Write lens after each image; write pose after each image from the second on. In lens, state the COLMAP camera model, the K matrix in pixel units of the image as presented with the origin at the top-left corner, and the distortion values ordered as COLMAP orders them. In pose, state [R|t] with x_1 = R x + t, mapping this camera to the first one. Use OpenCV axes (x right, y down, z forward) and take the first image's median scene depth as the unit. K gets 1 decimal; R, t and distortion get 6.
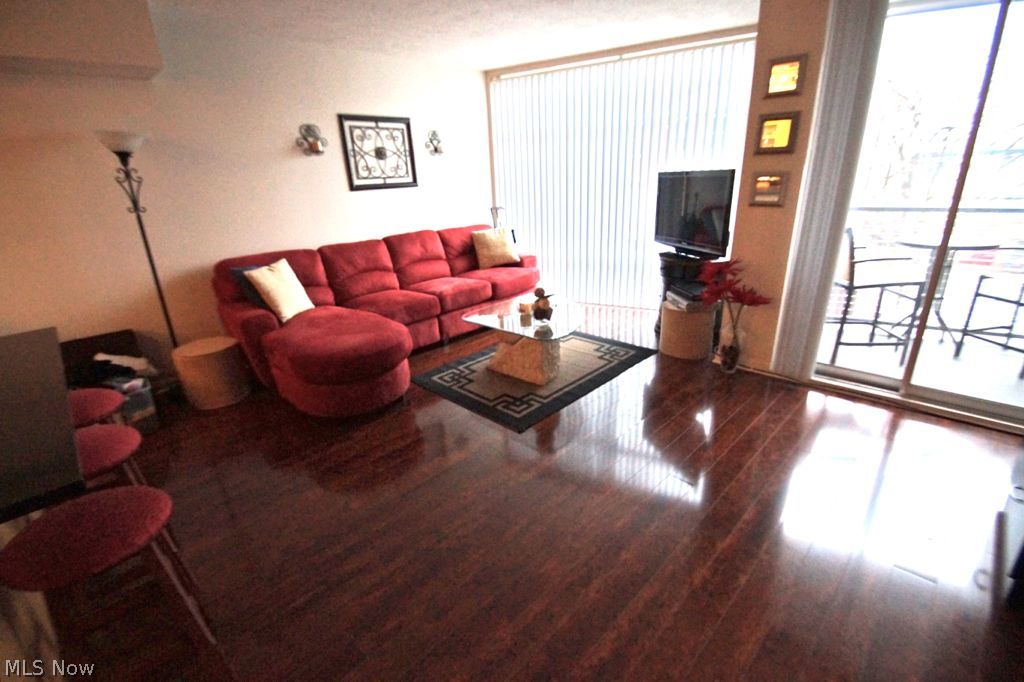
lens RADIAL K [[462.2, 0, 510.8], [0, 462.2, 349.1], [0, 0, 1]] dist [0.010944, -0.013928]
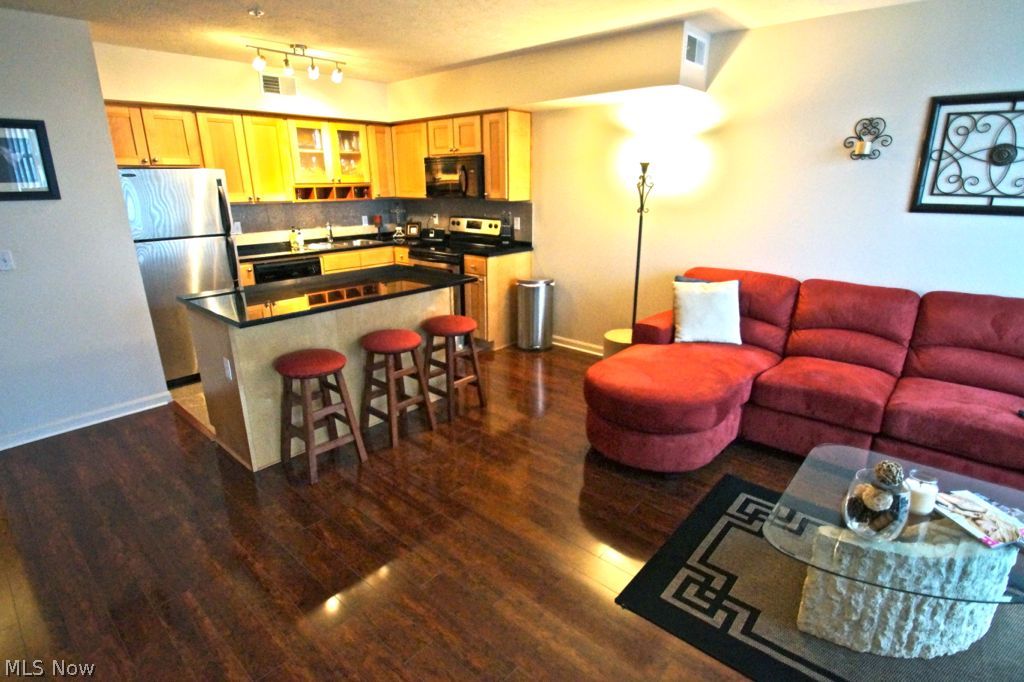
lens RADIAL K [[516.4, 0, 505.6], [0, 516.4, 346.3], [0, 0, 1]] dist [-0.005495, -0.005985]
pose [[0.050296, 0.351616, -0.934792, 0.410625], [-0.344546, 0.884625, 0.314208, -0.227552], [0.937421, 0.306276, 0.165641, 0.448027]]
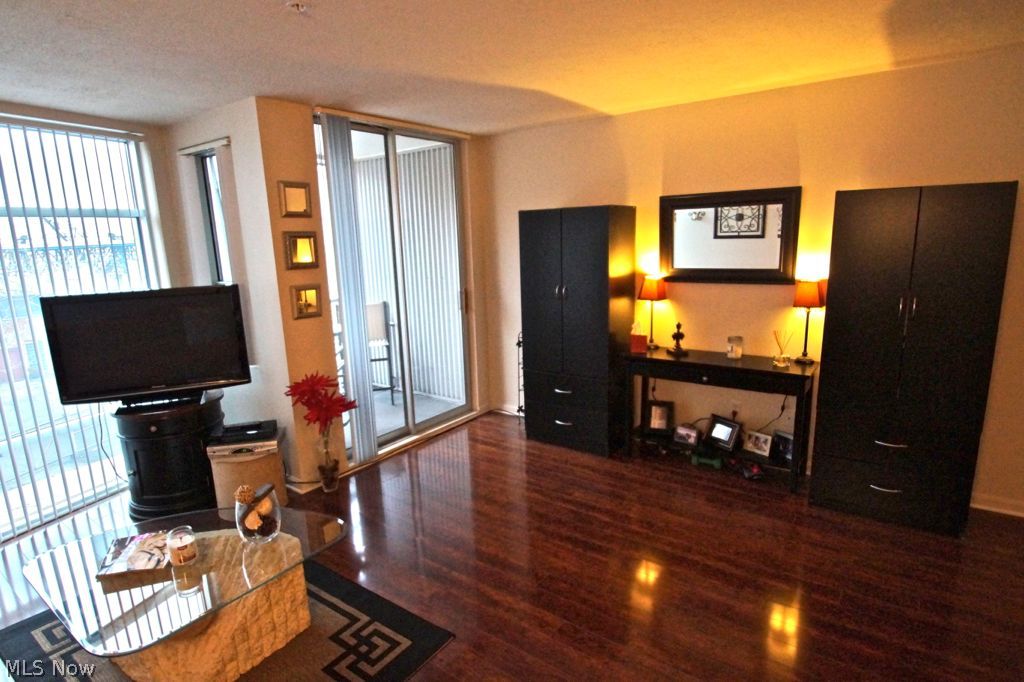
lens RADIAL K [[547.3, 0, 513.5], [0, 547.3, 345.9], [0, 0, 1]] dist [-0.005351, -0.000410]
pose [[-0.152411, -0.149230, 0.976986, -0.541328], [0.385585, 0.901219, 0.197808, -0.255125], [-0.909997, 0.406859, -0.079815, 0.580039]]
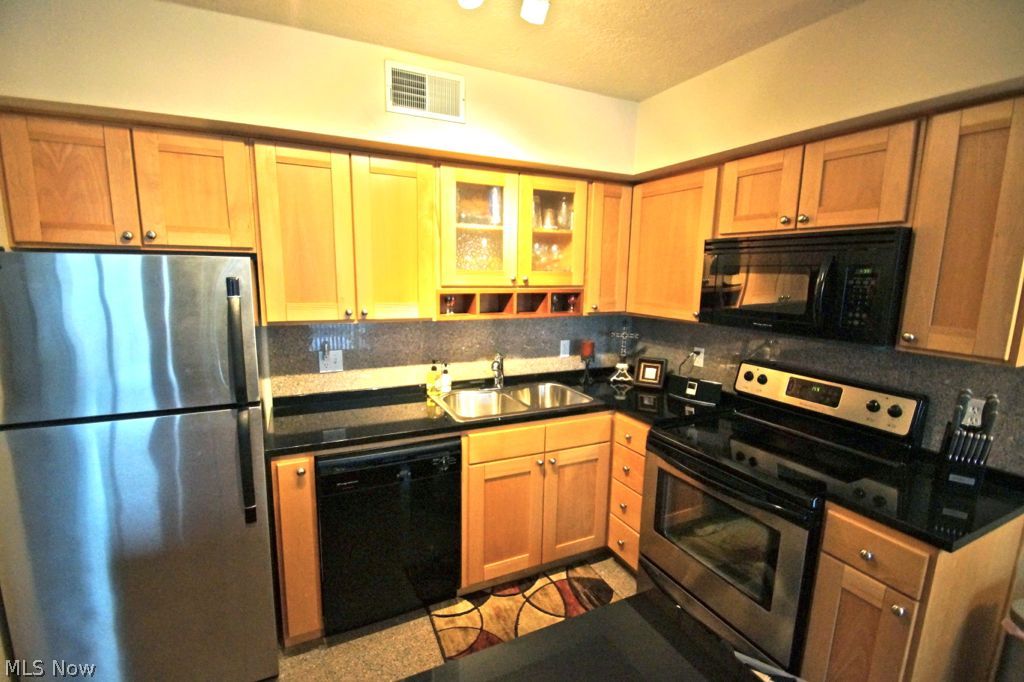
lens RADIAL K [[462.2, 0, 507.8], [0, 462.2, 343.2], [0, 0, 1]] dist [0.010944, -0.013928]
pose [[-0.330708, 0.191059, -0.924191, -0.422545], [-0.330621, 0.893774, 0.303079, -0.145301], [0.883924, 0.405788, -0.232410, 0.289086]]
